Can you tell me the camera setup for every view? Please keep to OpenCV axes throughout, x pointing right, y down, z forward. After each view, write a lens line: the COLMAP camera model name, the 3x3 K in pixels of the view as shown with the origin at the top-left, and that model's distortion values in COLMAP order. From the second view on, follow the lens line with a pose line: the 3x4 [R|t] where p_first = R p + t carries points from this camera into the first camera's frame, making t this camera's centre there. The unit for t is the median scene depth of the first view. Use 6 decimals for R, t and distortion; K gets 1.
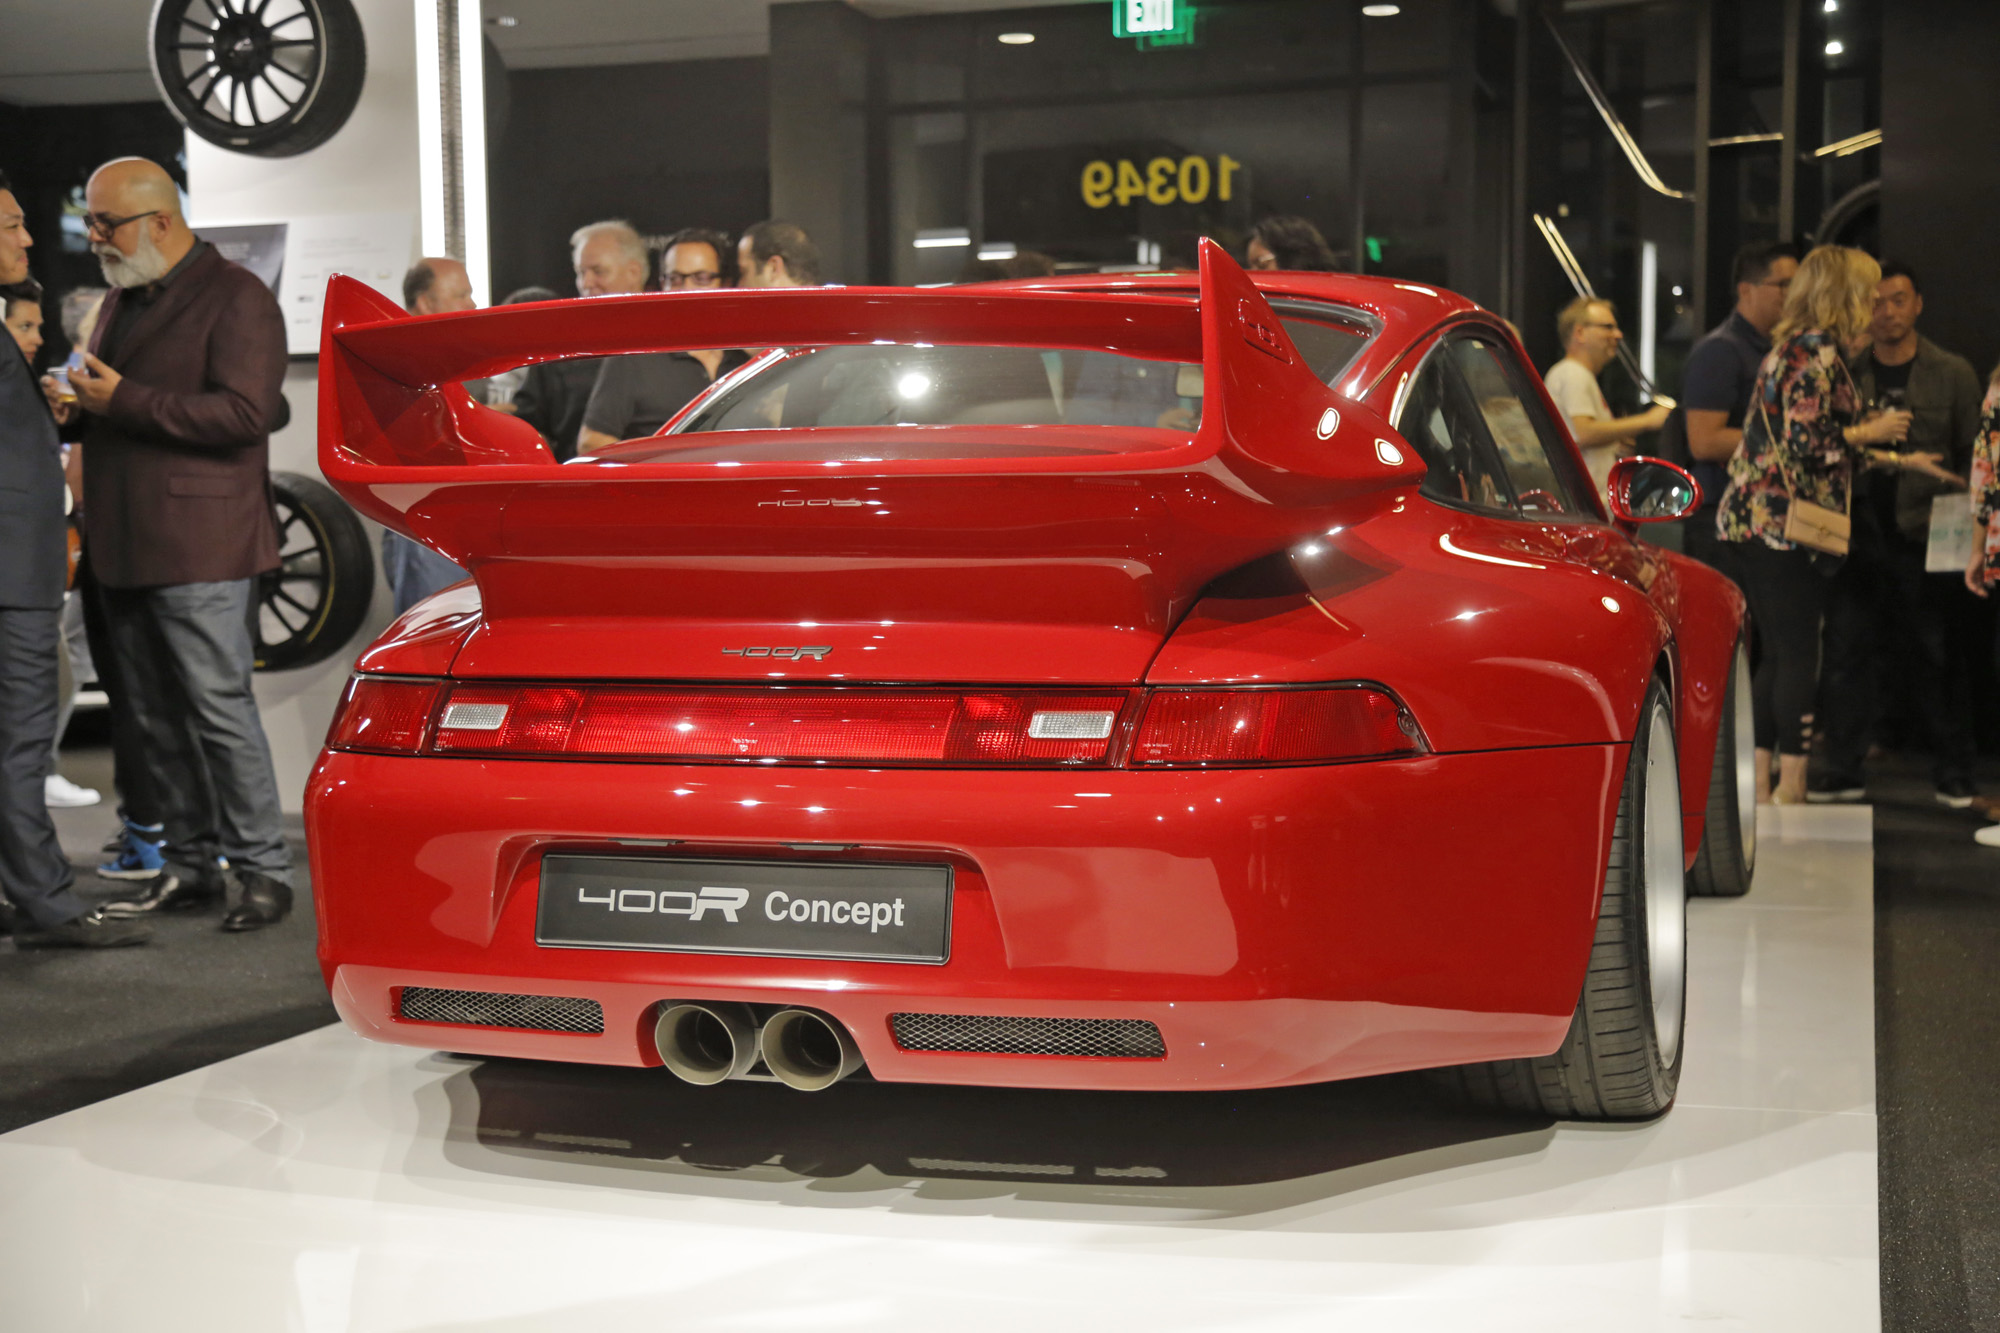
lens RADIAL K [[2659.2, 0, 1000.0], [0, 2659.2, 666.5], [0, 0, 1]] dist [0.124499, -0.005196]
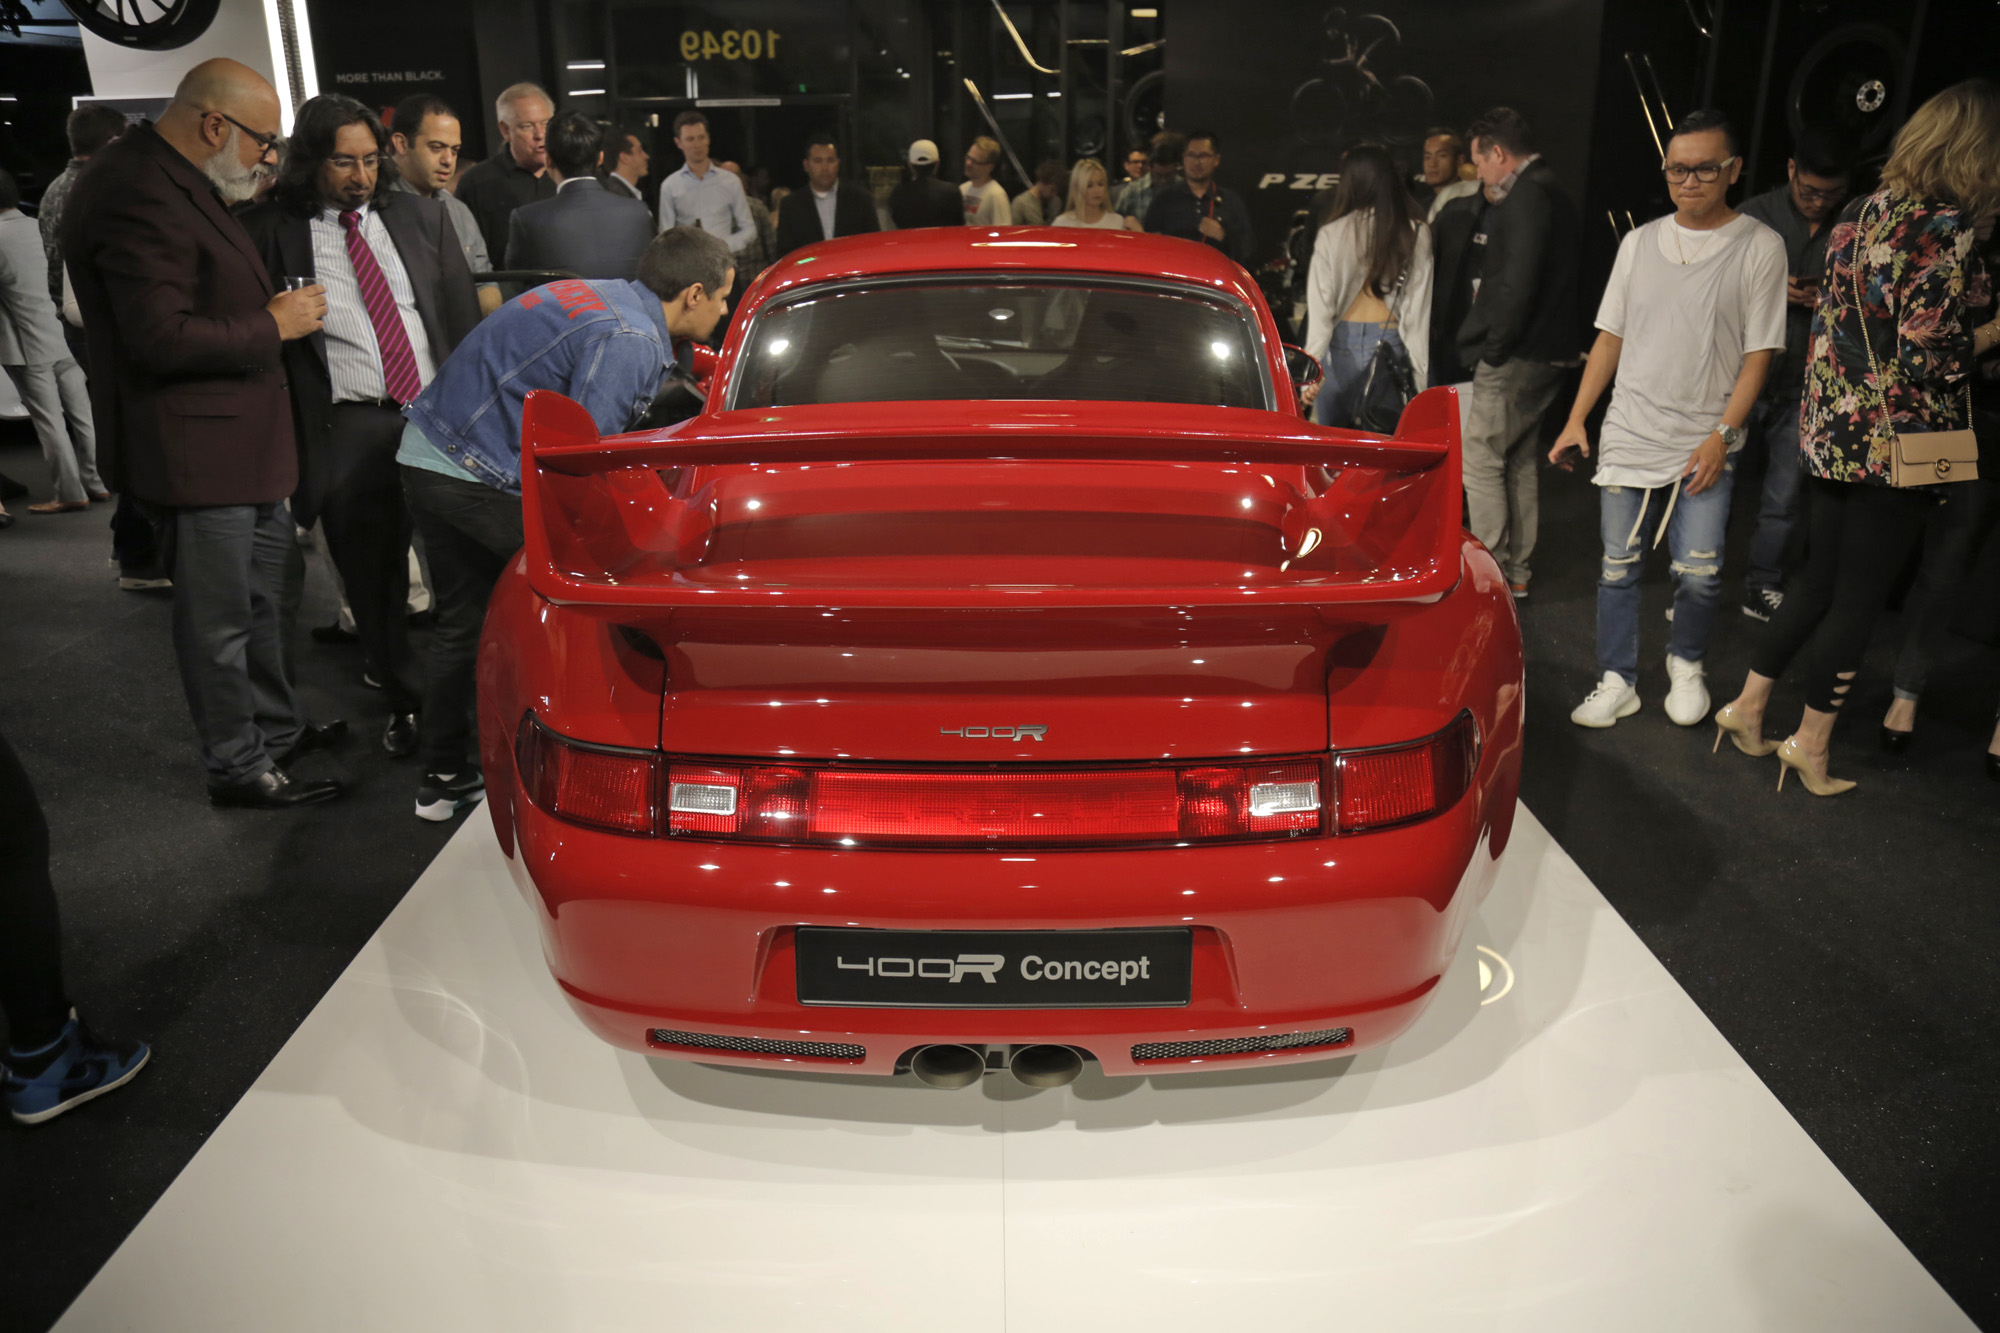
lens RADIAL K [[1359.1, 0, 1003.2], [0, 1359.1, 675.9], [0, 0, 1]] dist [-0.129564, 0.073003]
pose [[0.948871, -0.102661, 0.298504, -0.245823], [0.012012, 0.956696, 0.290841, -0.190893], [-0.315435, -0.272385, 0.909014, 0.492898]]
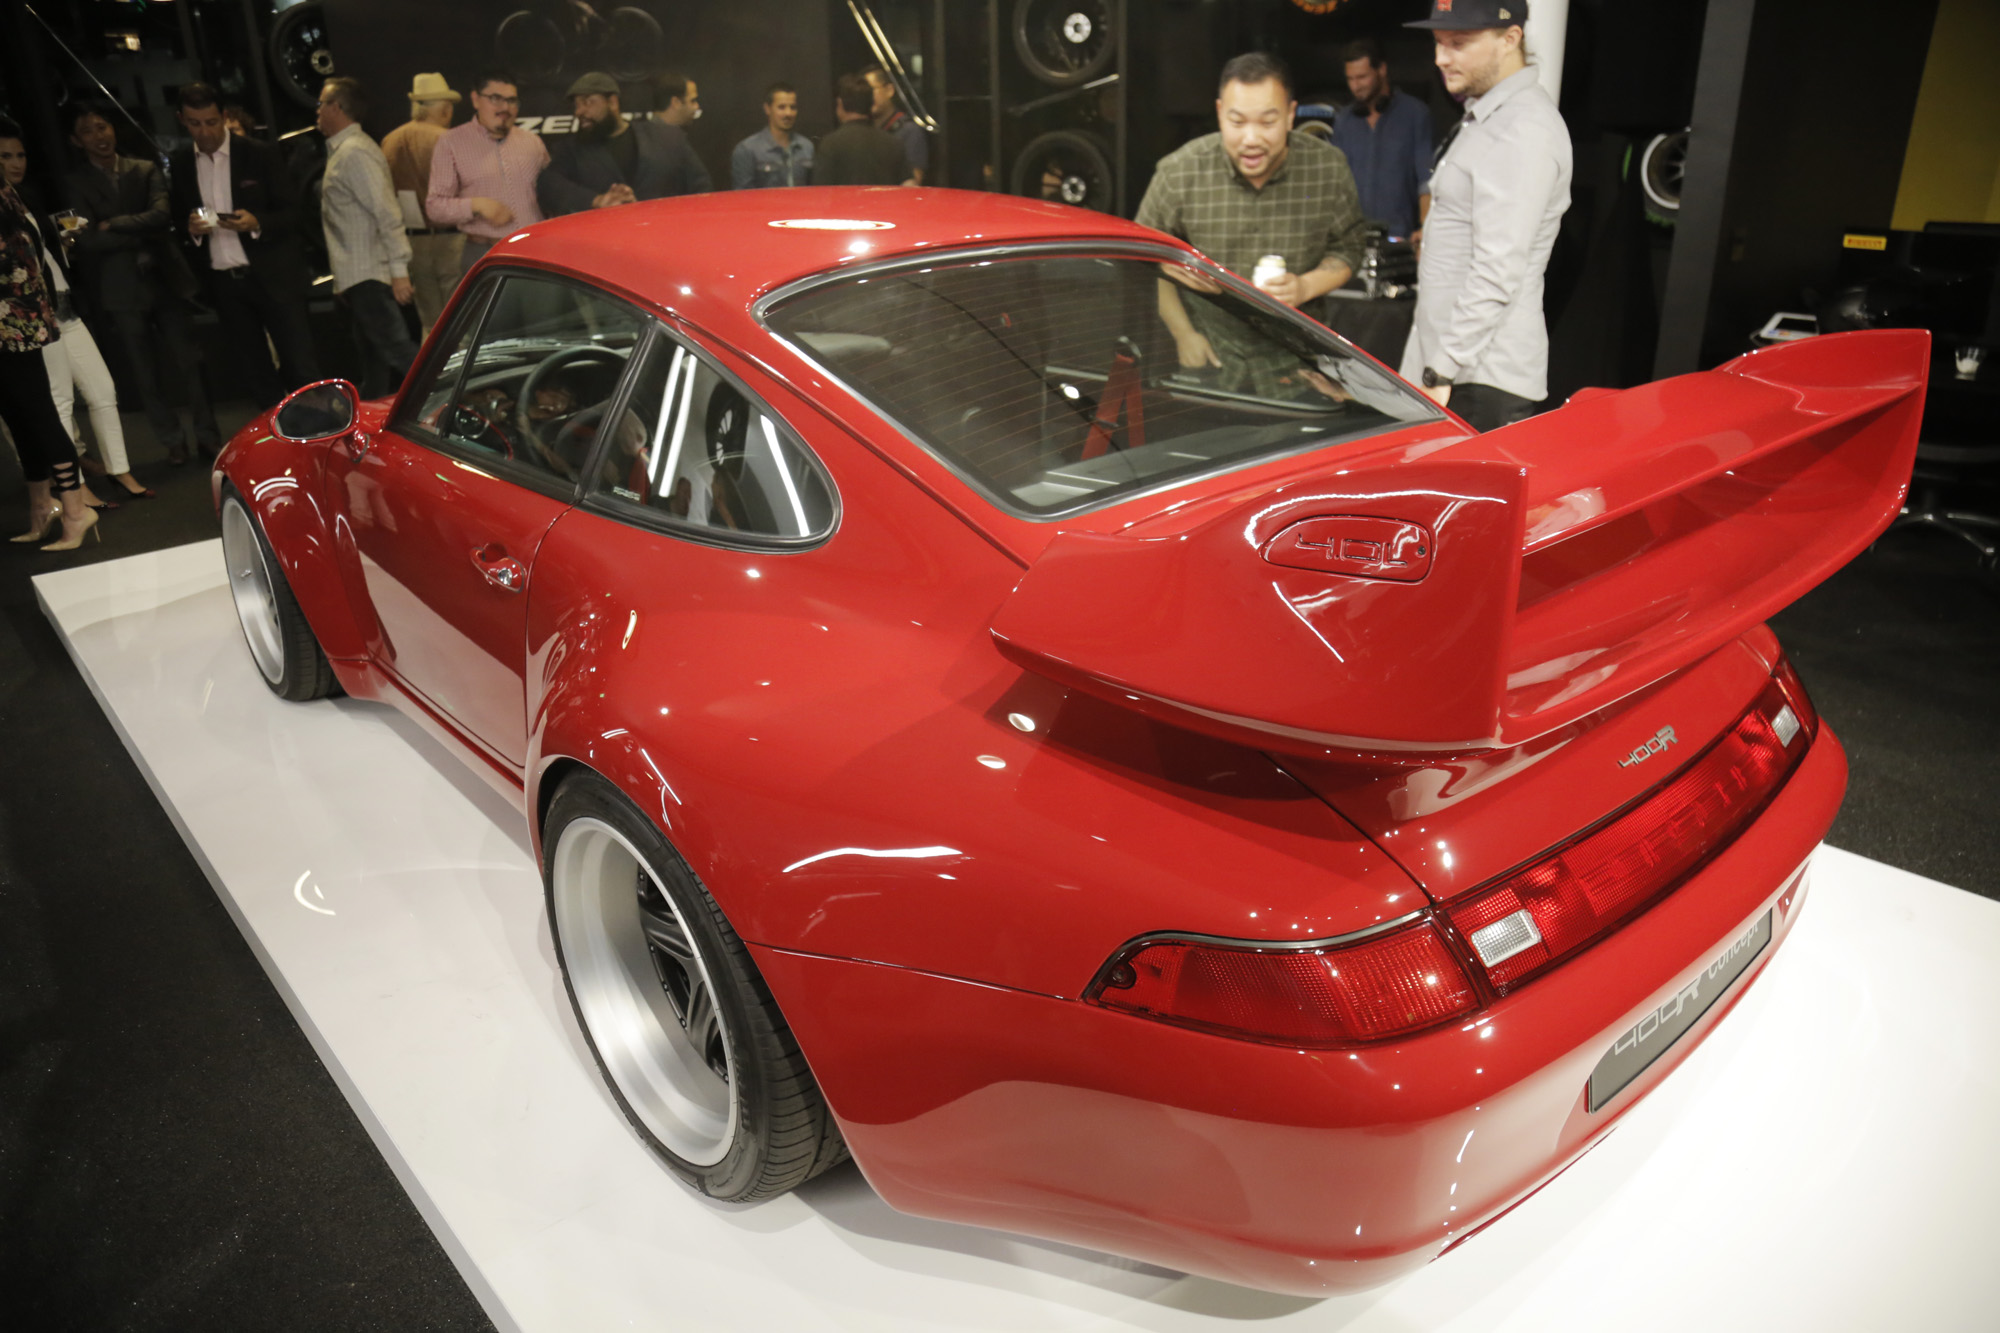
lens RADIAL K [[1359.1, 0, 1003.2], [0, 1359.1, 675.9], [0, 0, 1]] dist [-0.129564, 0.073003]
pose [[0.502349, -0.334493, 0.797346, -0.608214], [0.056067, 0.932804, 0.355995, -0.227800], [-0.862845, -0.134129, 0.487347, 0.967066]]
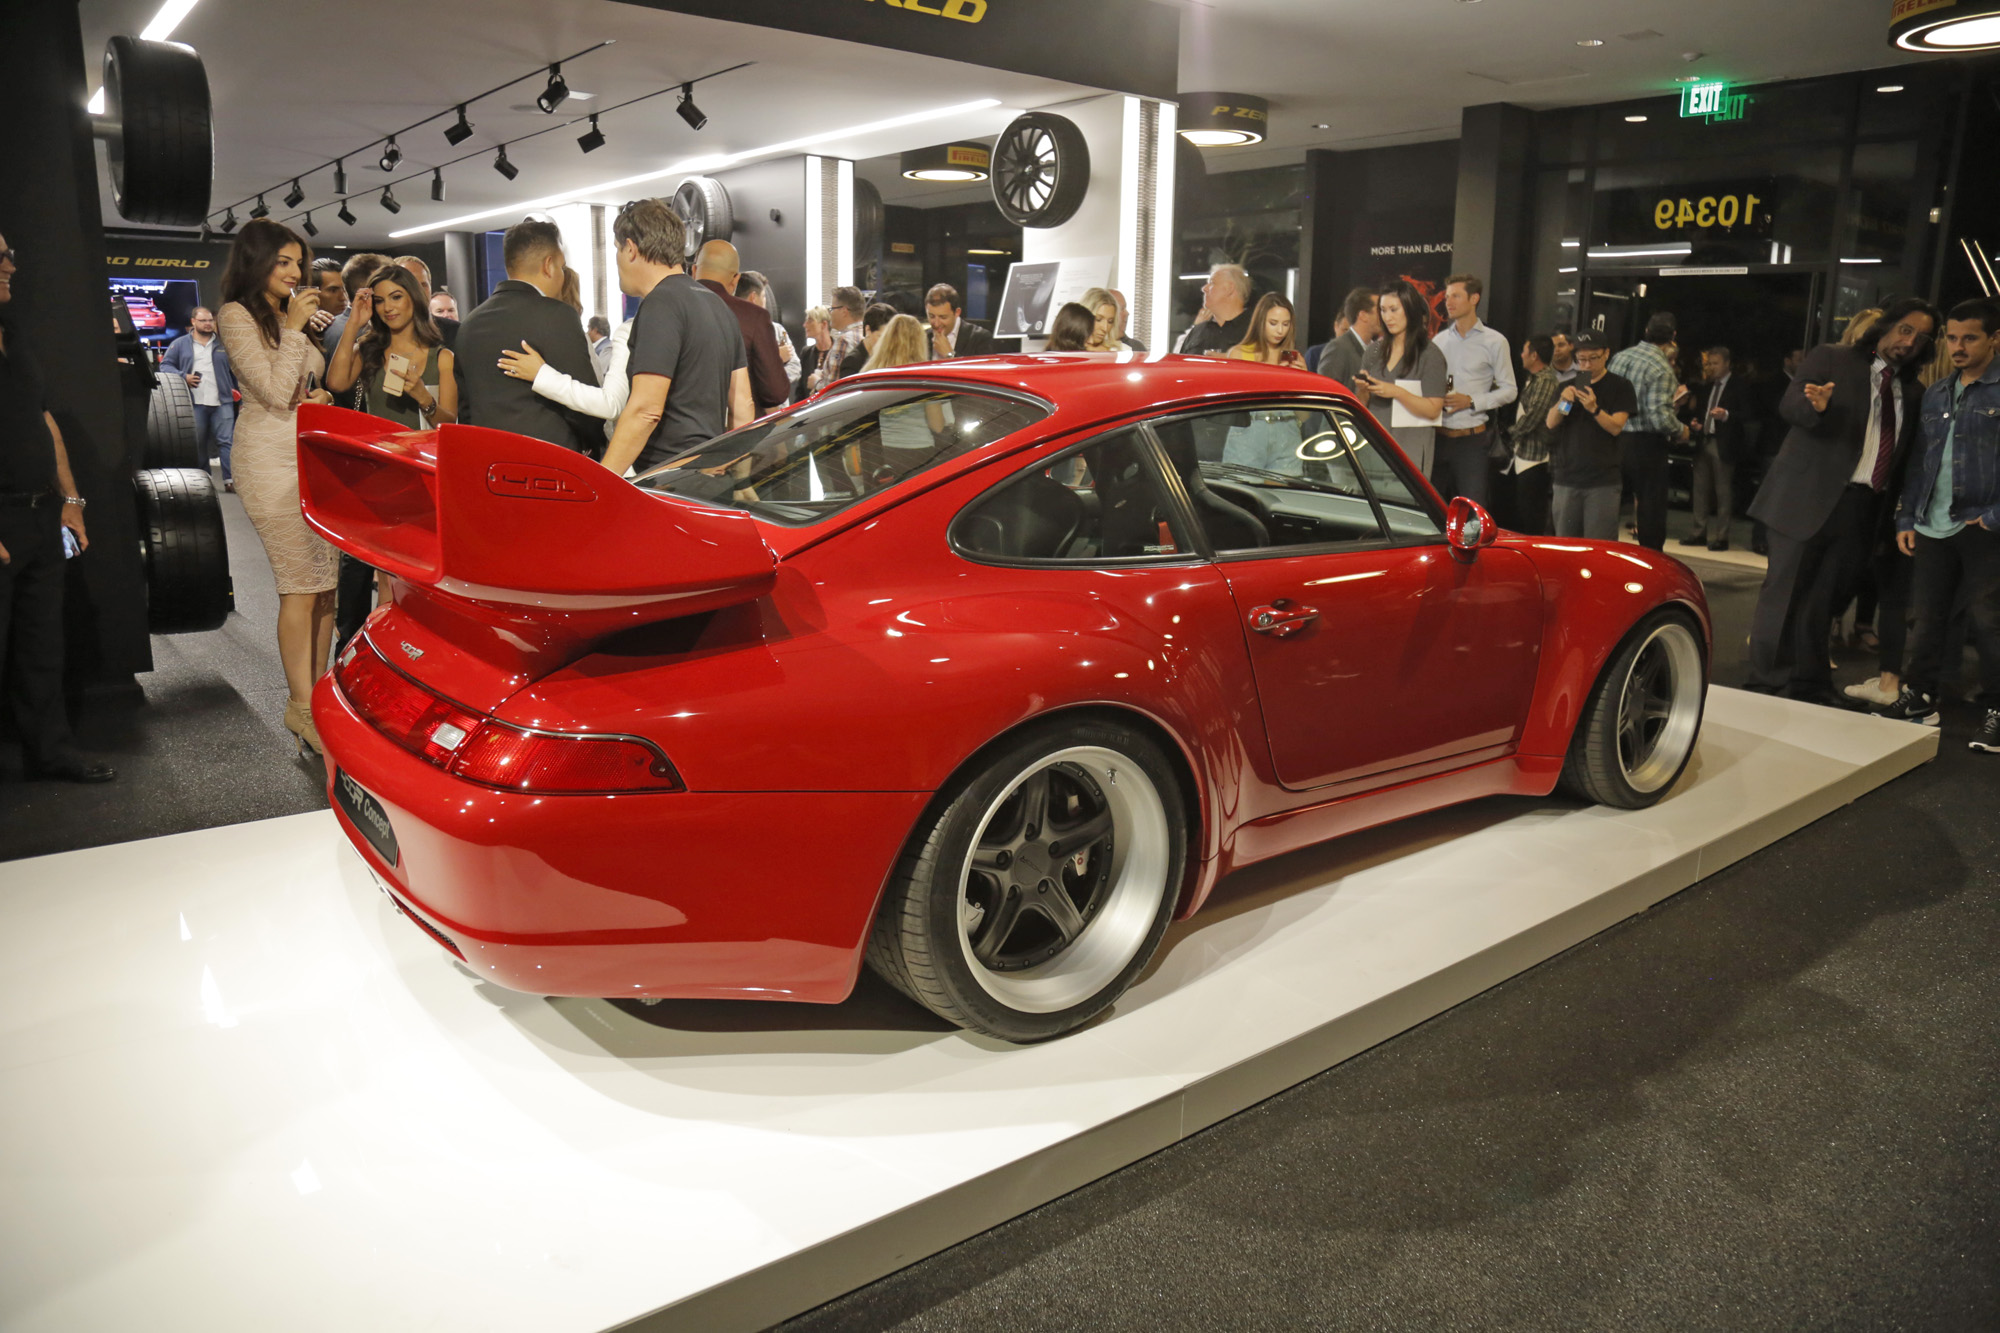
lens RADIAL K [[1359.1, 0, 1003.2], [0, 1359.1, 675.9], [0, 0, 1]] dist [-0.129564, 0.073003]
pose [[0.840465, 0.141064, -0.523182, 0.610701], [-0.049786, 0.981538, 0.184672, -0.157199], [0.539574, -0.129163, 0.831971, 0.519122]]
